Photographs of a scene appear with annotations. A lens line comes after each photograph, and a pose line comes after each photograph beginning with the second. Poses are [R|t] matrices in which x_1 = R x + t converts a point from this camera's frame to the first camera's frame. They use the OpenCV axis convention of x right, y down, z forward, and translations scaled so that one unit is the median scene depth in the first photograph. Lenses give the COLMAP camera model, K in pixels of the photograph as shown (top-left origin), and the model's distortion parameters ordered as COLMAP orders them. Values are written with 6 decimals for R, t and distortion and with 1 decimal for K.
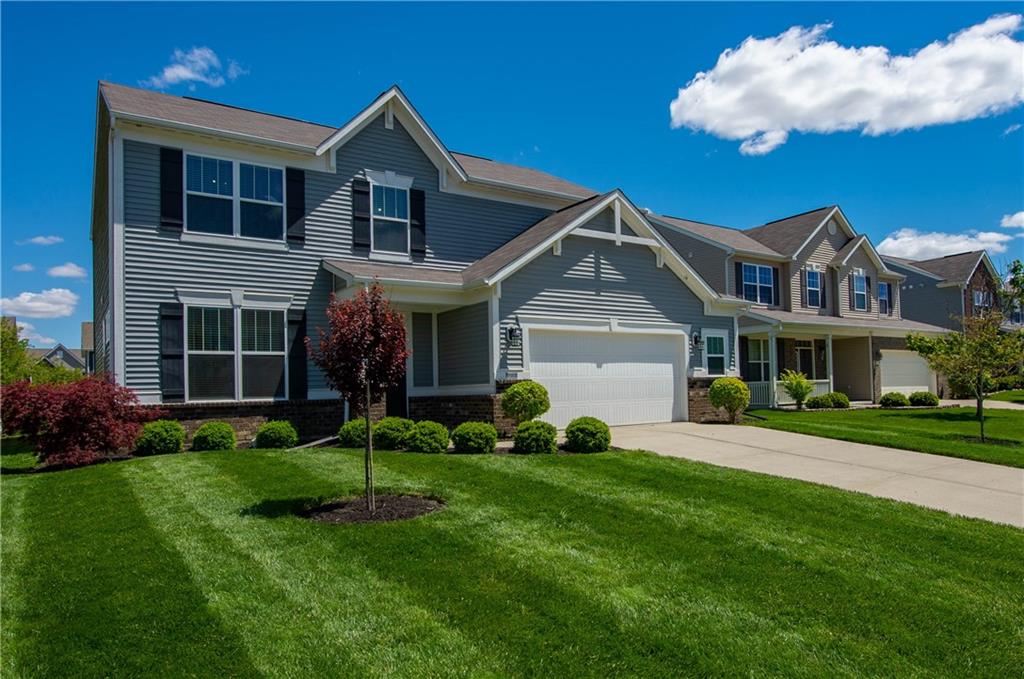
lens RADIAL K [[561.3, 0, 506.6], [0, 561.3, 346.4], [0, 0, 1]] dist [-0.000386, 0.000044]
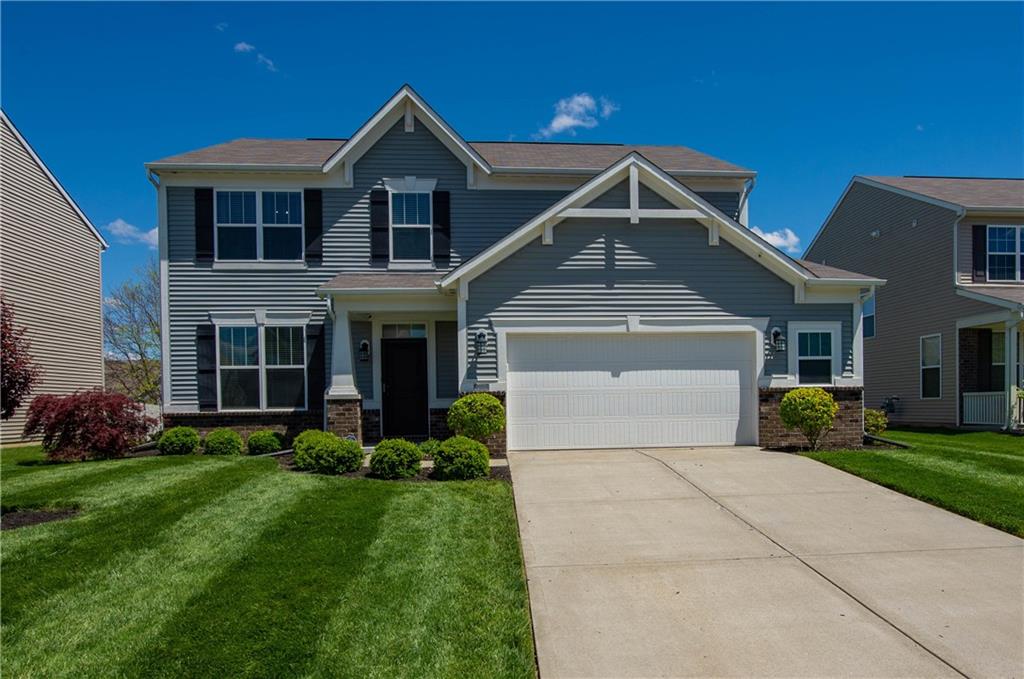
lens RADIAL K [[558.8, 0, 512.0], [0, 558.8, 385.6], [0, 0, 1]] dist [-0.003469, -0.000669]
pose [[0.901319, -0.004030, -0.433137, 0.407060], [0.027192, 0.998511, 0.047292, 0.008650], [0.432301, -0.054403, 0.900087, 0.209194]]
